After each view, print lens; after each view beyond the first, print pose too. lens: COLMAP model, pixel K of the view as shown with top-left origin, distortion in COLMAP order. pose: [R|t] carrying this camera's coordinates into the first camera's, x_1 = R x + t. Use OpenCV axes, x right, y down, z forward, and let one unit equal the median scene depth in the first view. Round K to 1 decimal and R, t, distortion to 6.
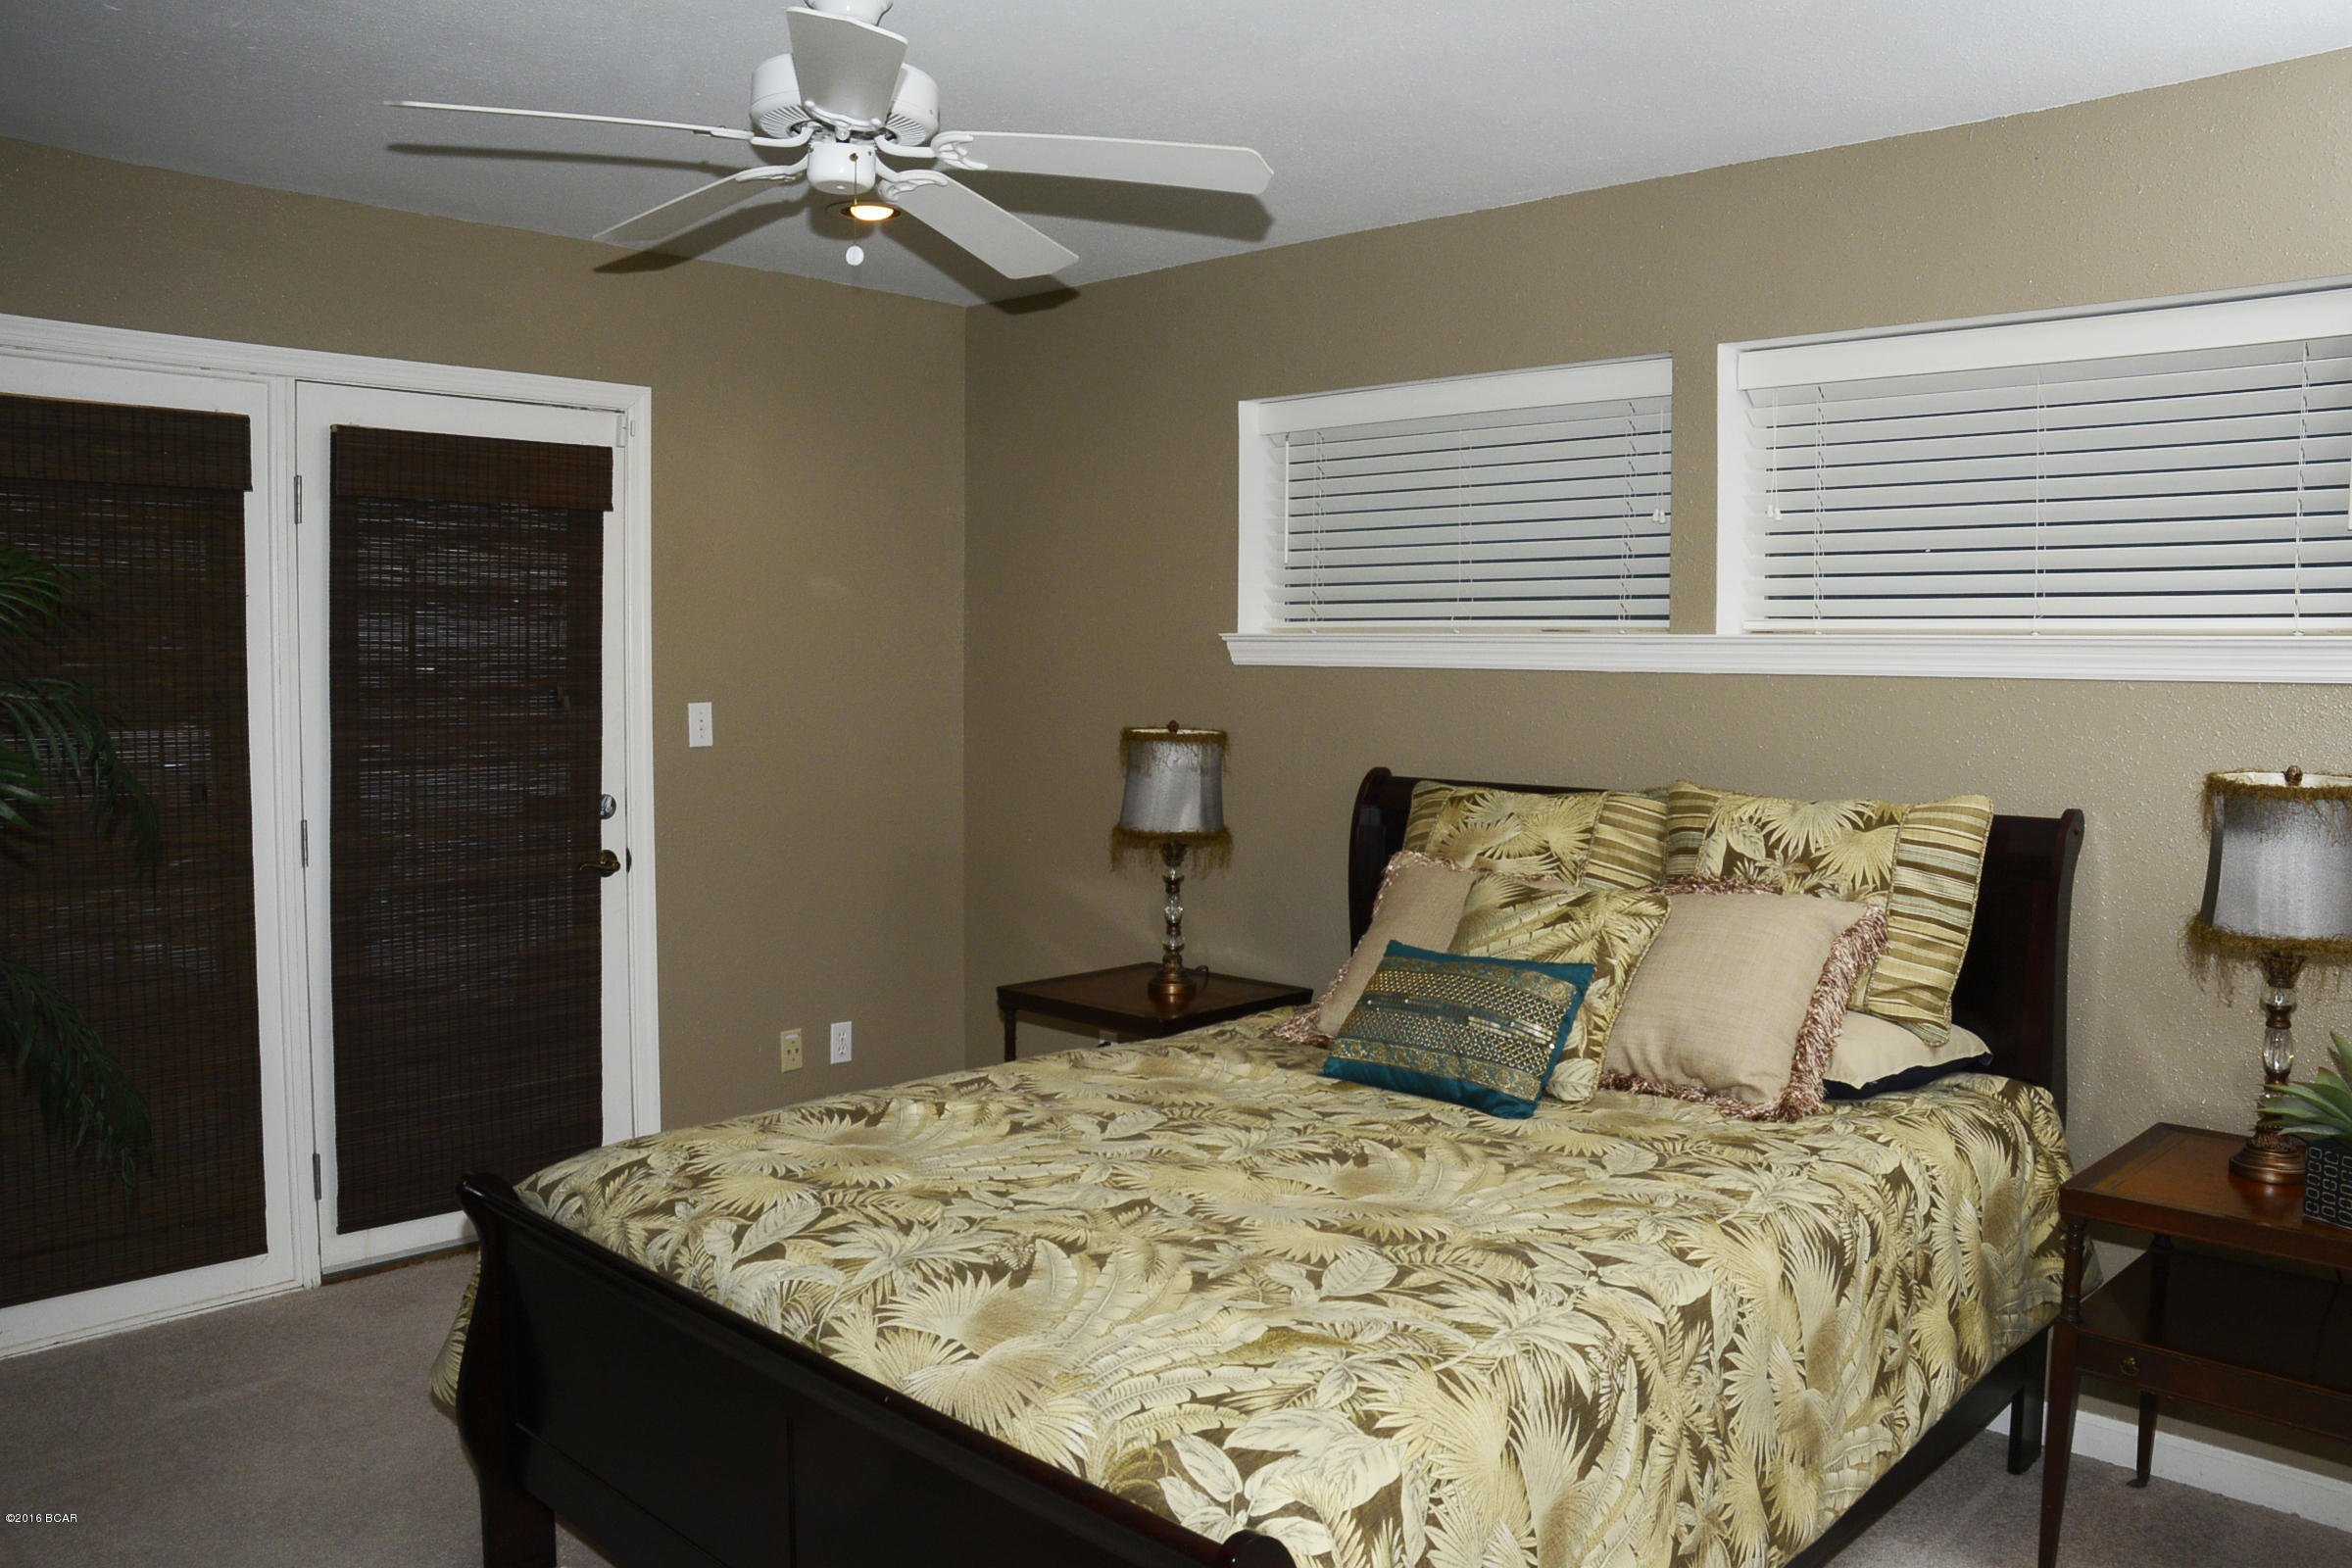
lens RADIAL K [[1854.3, 0, 1176.0], [0, 1854.3, 784.0], [0, 0, 1]] dist [-0.166488, 0.161466]
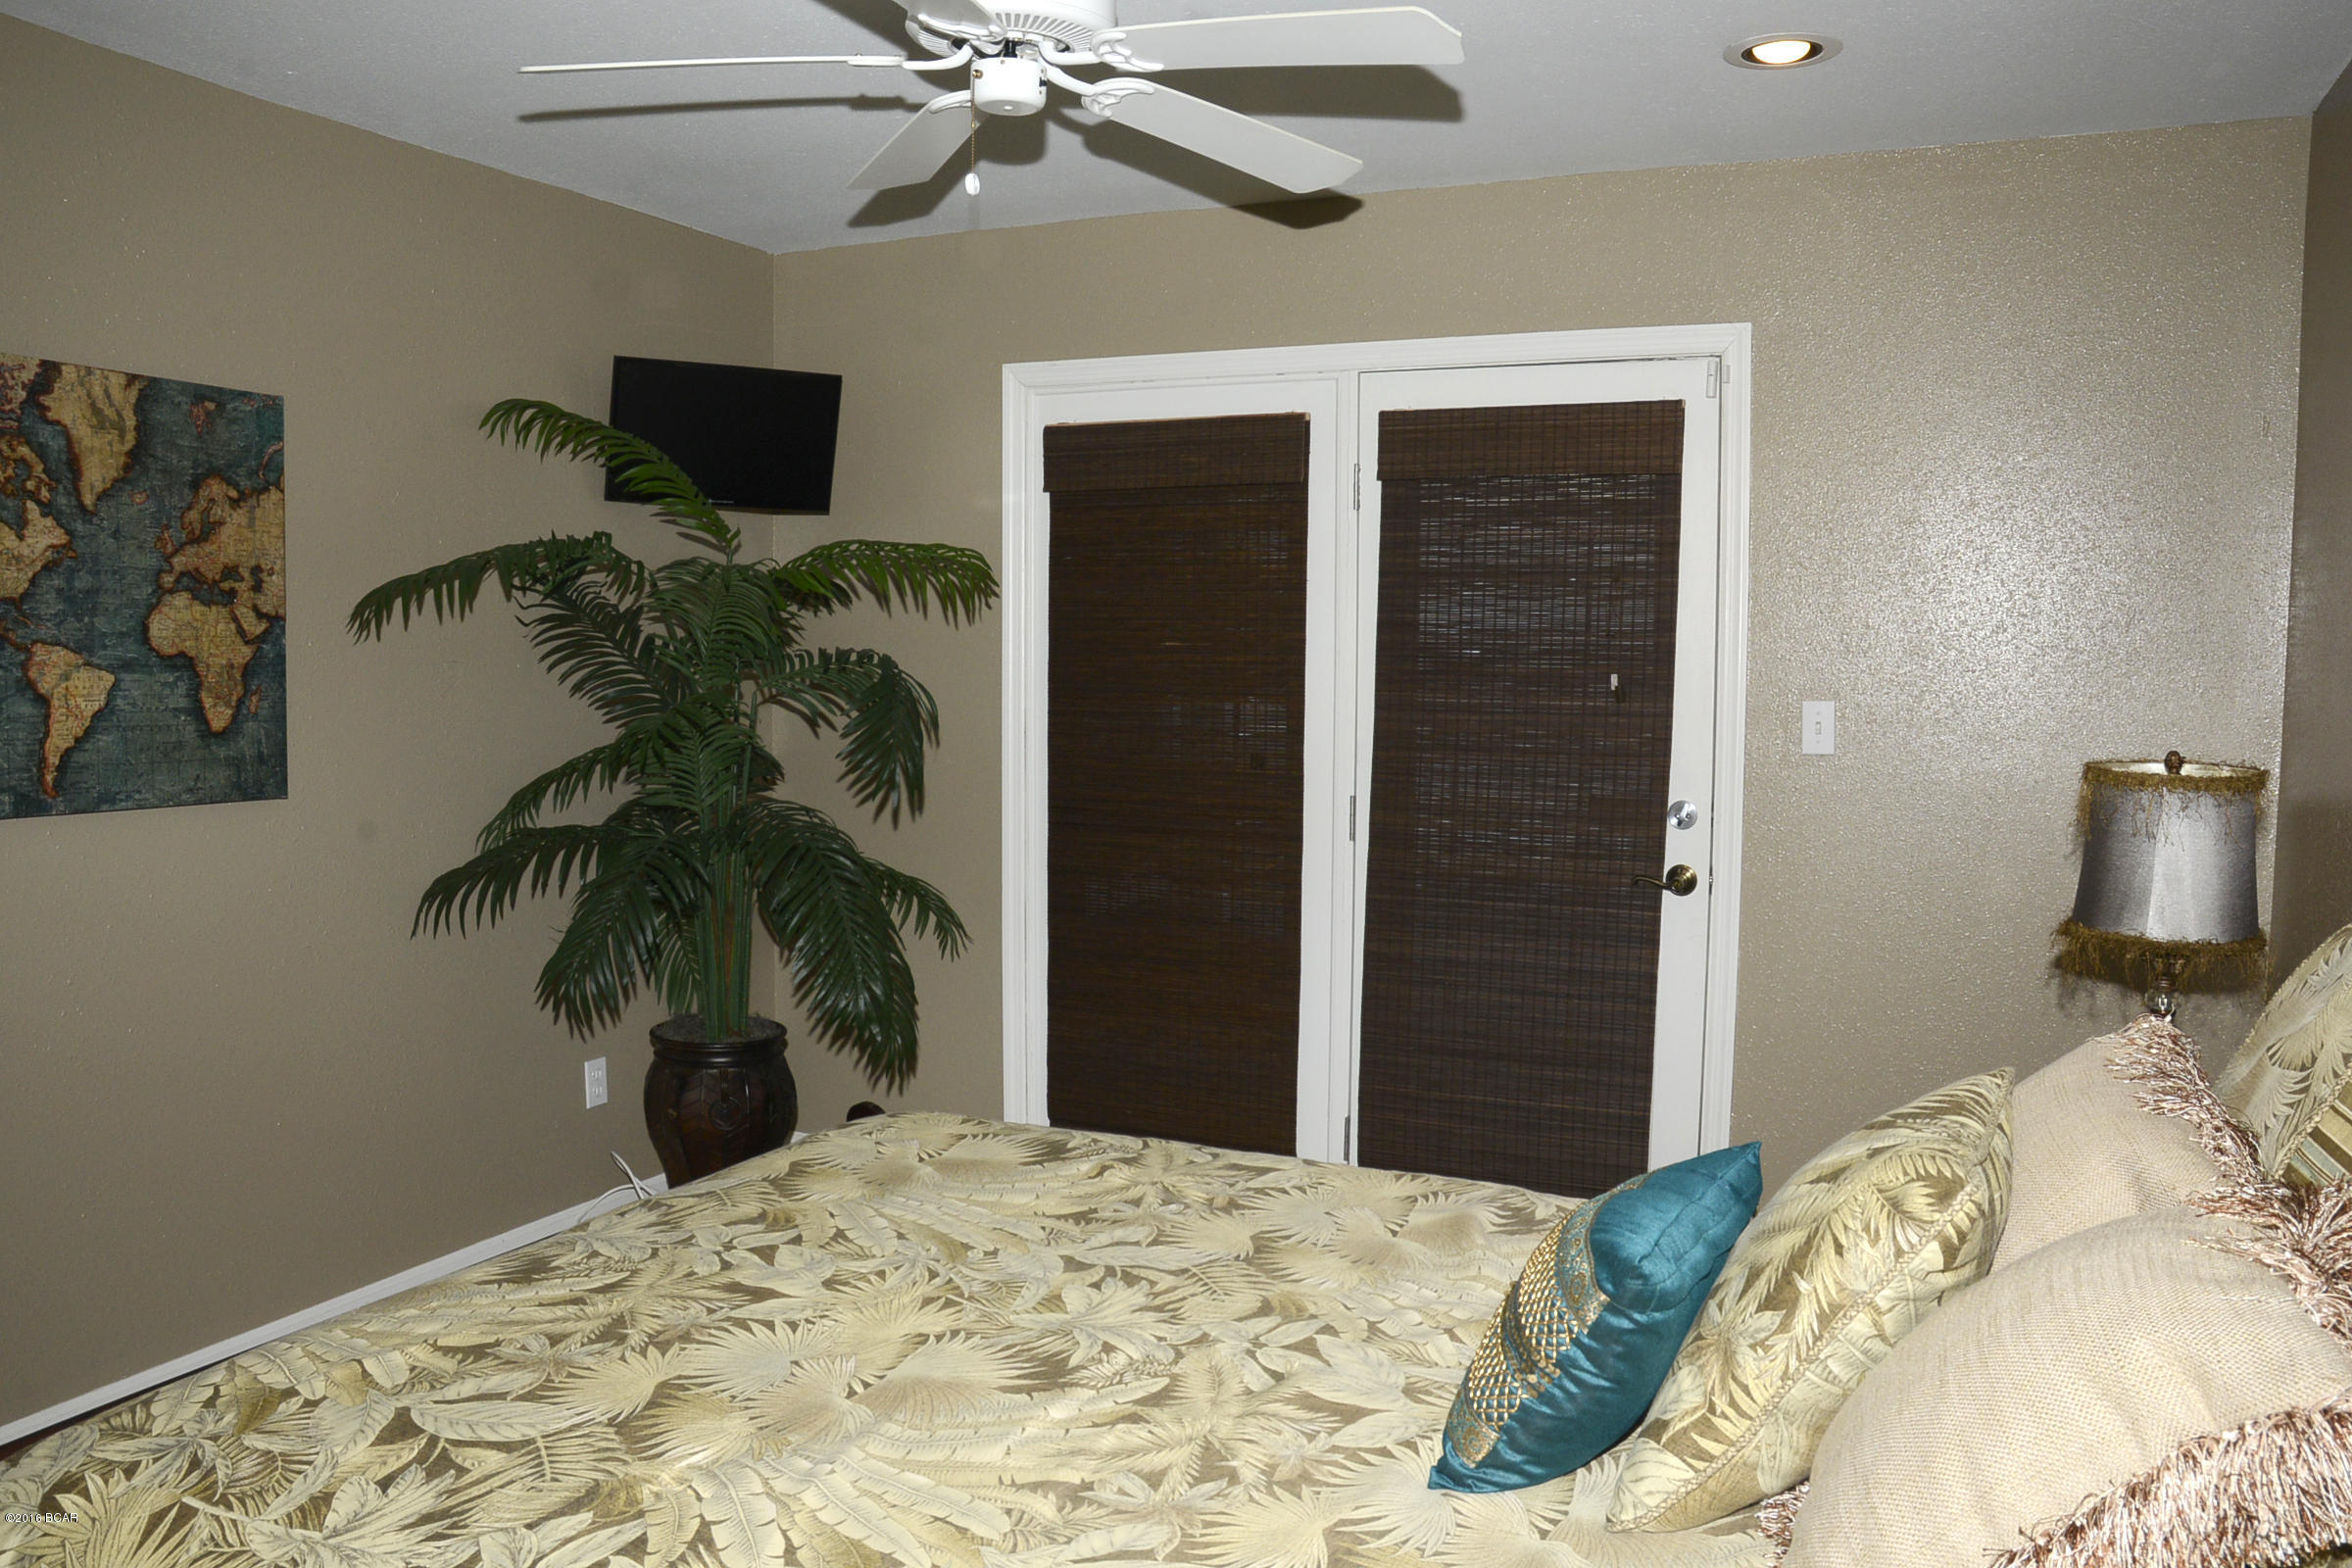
lens RADIAL K [[1854.3, 0, 1176.0], [0, 1854.3, 784.0], [0, 0, 1]] dist [-0.166488, 0.161466]
pose [[0.310770, 0.070603, -0.947859, 0.474409], [-0.071338, 0.996157, 0.050811, -0.031990], [0.947804, 0.051828, 0.314612, 0.543548]]
